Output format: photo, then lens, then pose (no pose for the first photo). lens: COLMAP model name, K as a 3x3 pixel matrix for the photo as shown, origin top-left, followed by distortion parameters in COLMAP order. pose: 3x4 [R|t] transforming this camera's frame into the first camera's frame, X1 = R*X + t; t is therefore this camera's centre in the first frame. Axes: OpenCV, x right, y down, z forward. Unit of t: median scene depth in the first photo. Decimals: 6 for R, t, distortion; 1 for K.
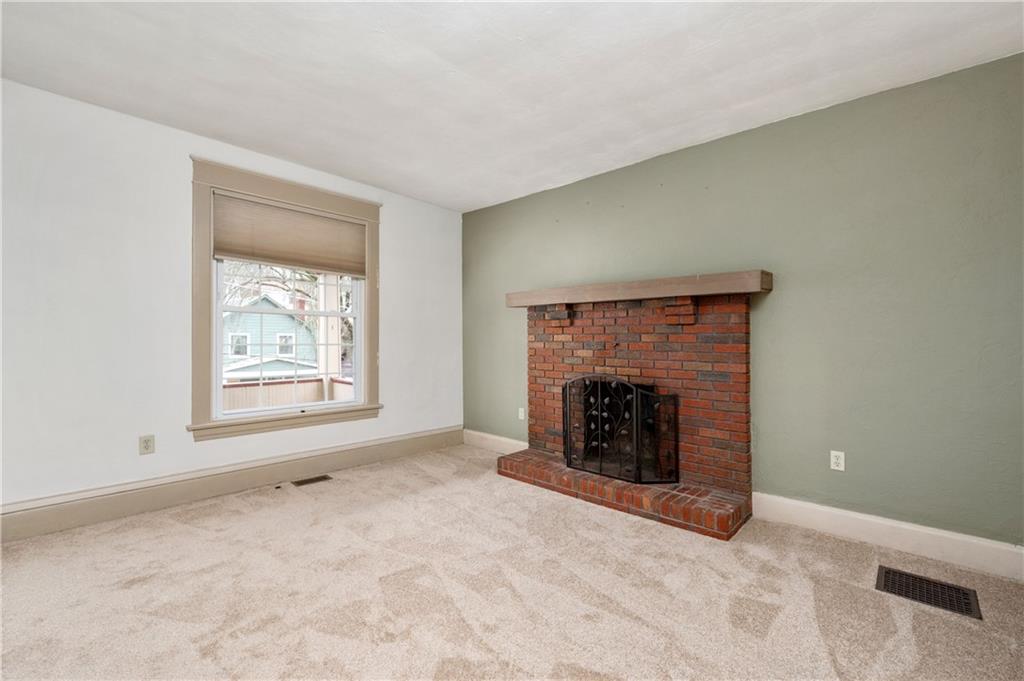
lens RADIAL K [[424.5, 0, 510.8], [0, 424.5, 341.9], [0, 0, 1]] dist [0.000262, 0.000136]
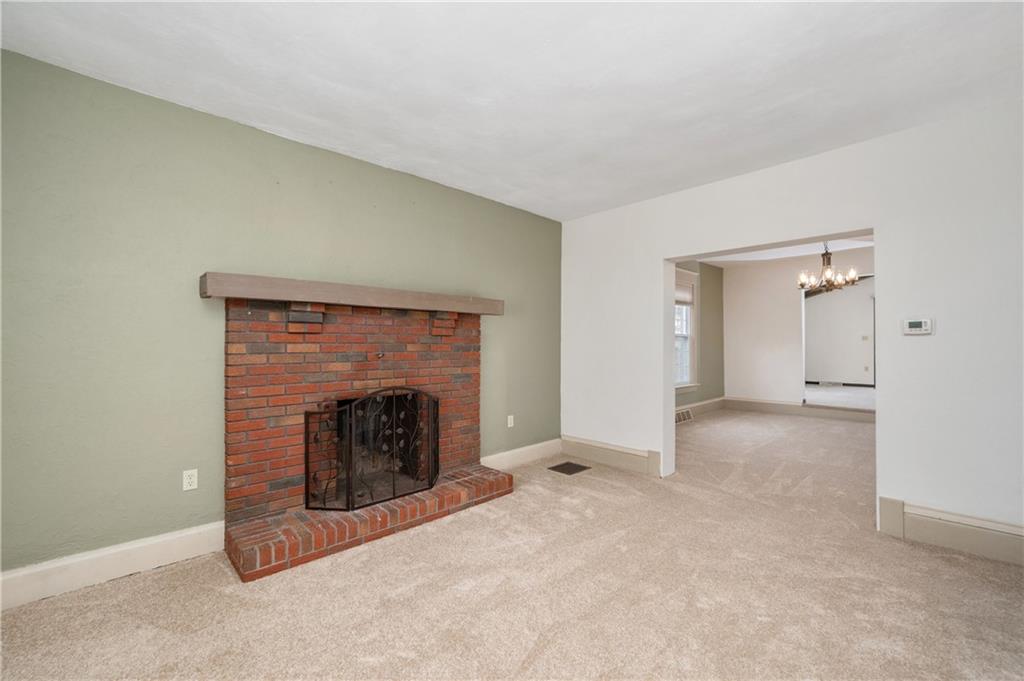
lens RADIAL K [[424.5, 0, 508.1], [0, 424.5, 337.4], [0, 0, 1]] dist [0.000262, 0.000136]
pose [[0.076187, 0.015078, 0.996979, -0.688633], [0.007625, 0.999848, -0.015705, -0.015904], [-0.997064, 0.008798, 0.076061, 0.691745]]
